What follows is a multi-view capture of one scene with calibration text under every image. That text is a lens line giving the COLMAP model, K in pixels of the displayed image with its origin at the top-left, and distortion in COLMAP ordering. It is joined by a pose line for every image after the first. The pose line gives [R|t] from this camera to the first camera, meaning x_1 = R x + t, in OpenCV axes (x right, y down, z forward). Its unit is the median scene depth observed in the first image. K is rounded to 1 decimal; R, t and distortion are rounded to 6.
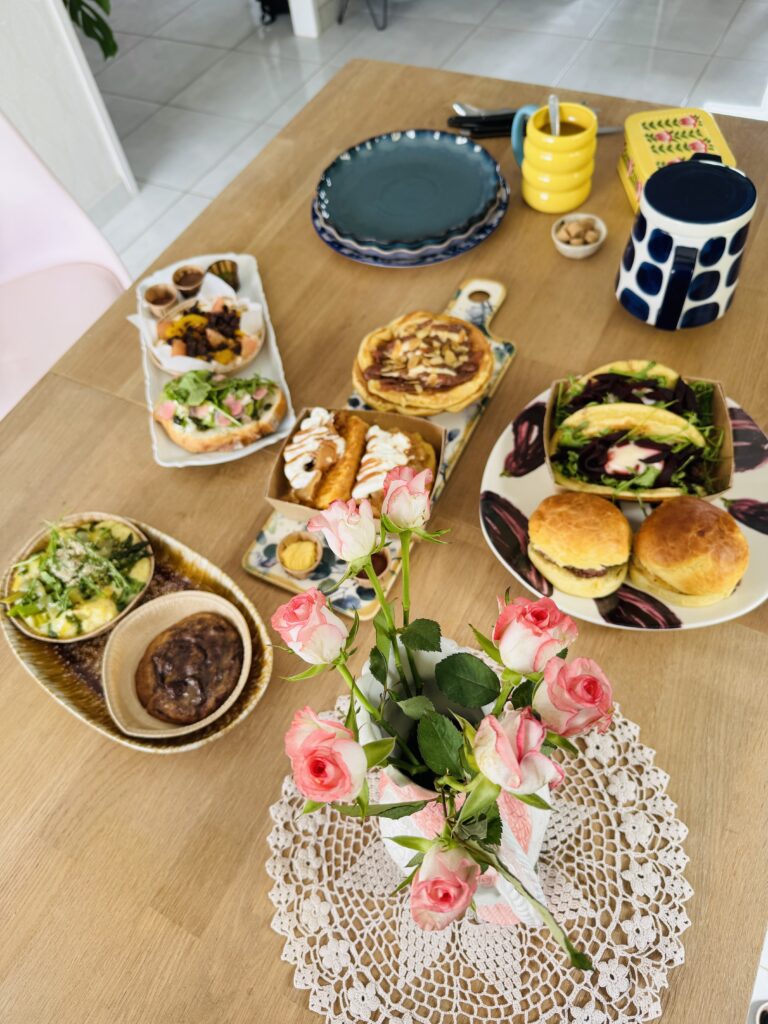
lens RADIAL K [[730.1, 0, 384.0], [0, 730.1, 512.0], [0, 0, 1]] dist [-0.022720, -0.002065]
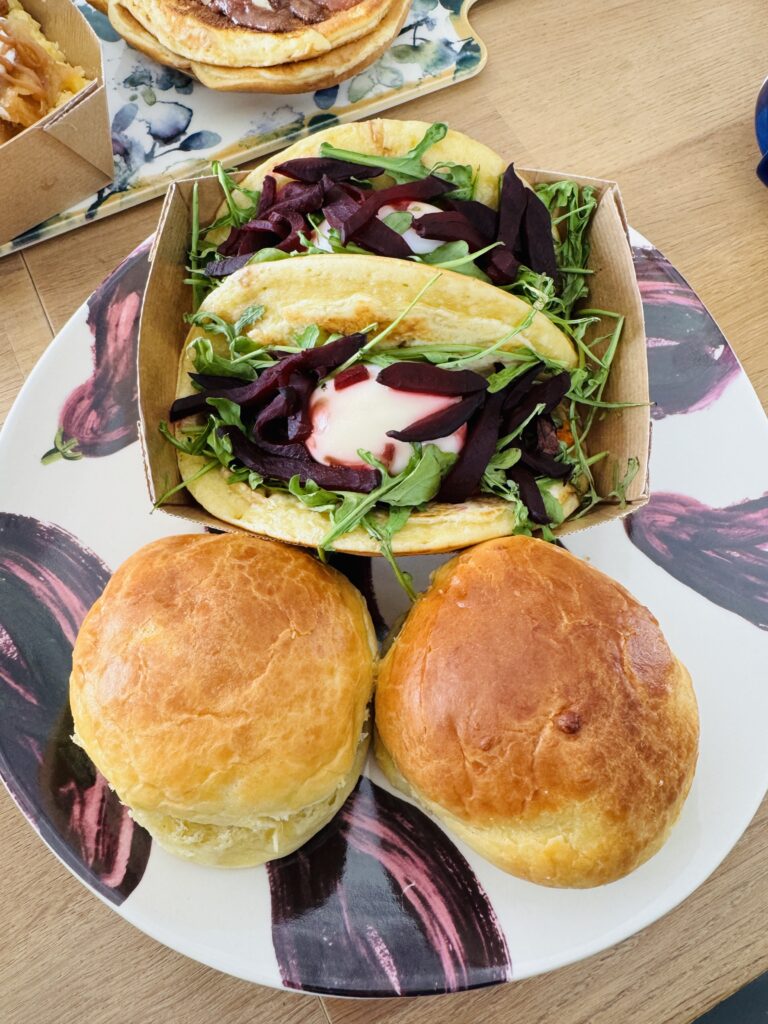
lens RADIAL K [[728.5, 0, 378.8], [0, 728.5, 469.8], [0, 0, 1]] dist [-0.000513, 0.001830]
pose [[0.982478, -0.082981, 0.166885, 0.277619], [0.040802, 0.969458, 0.241839, -0.133572], [-0.181856, -0.230792, 0.955857, 0.651483]]
